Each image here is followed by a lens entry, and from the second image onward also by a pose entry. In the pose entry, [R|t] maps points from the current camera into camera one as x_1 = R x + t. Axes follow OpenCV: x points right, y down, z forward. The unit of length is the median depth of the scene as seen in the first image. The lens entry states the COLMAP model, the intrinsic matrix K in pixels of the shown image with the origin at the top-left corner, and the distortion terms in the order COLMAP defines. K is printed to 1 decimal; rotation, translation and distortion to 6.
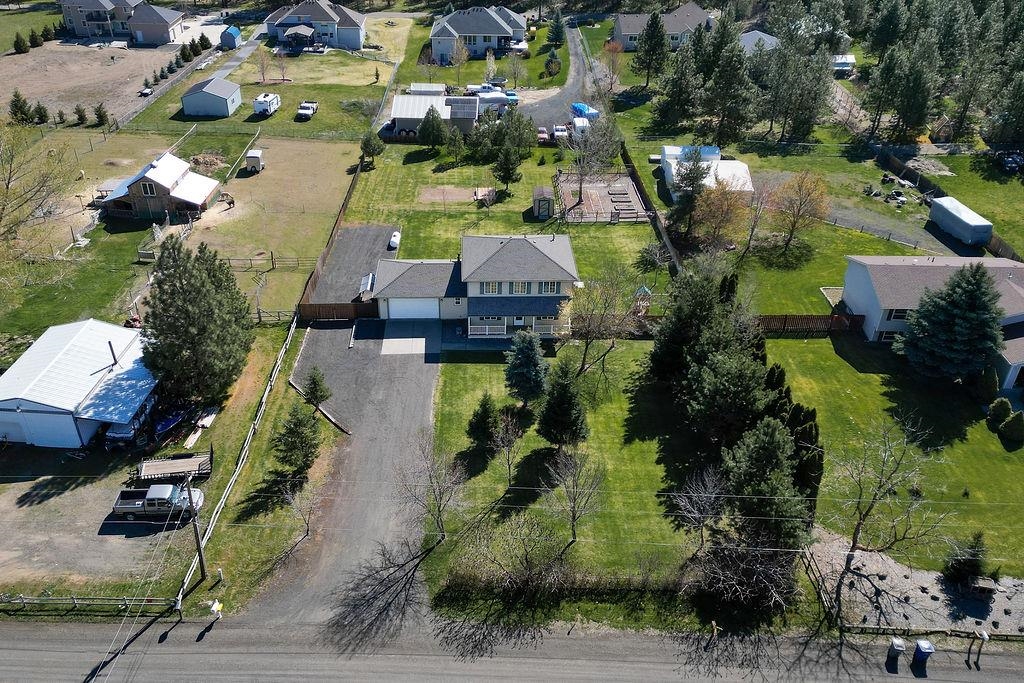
lens RADIAL K [[841.3, 0, 488.3], [0, 841.3, 346.6], [0, 0, 1]] dist [0.110478, -0.127340]
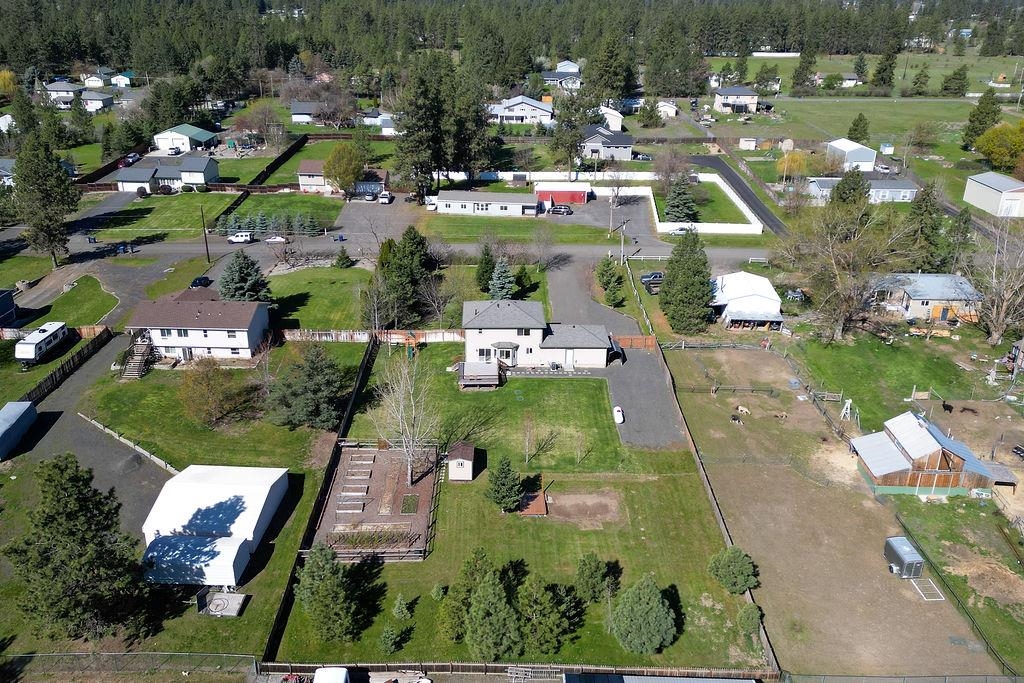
lens RADIAL K [[841.3, 0, 511.4], [0, 841.3, 346.0], [0, 0, 1]] dist [0.110478, -0.127340]
pose [[-0.999602, -0.023244, -0.016012, 0.033443], [-0.026327, 0.563302, 0.825832, -0.953110], [-0.010176, 0.825924, -0.563689, 1.429509]]
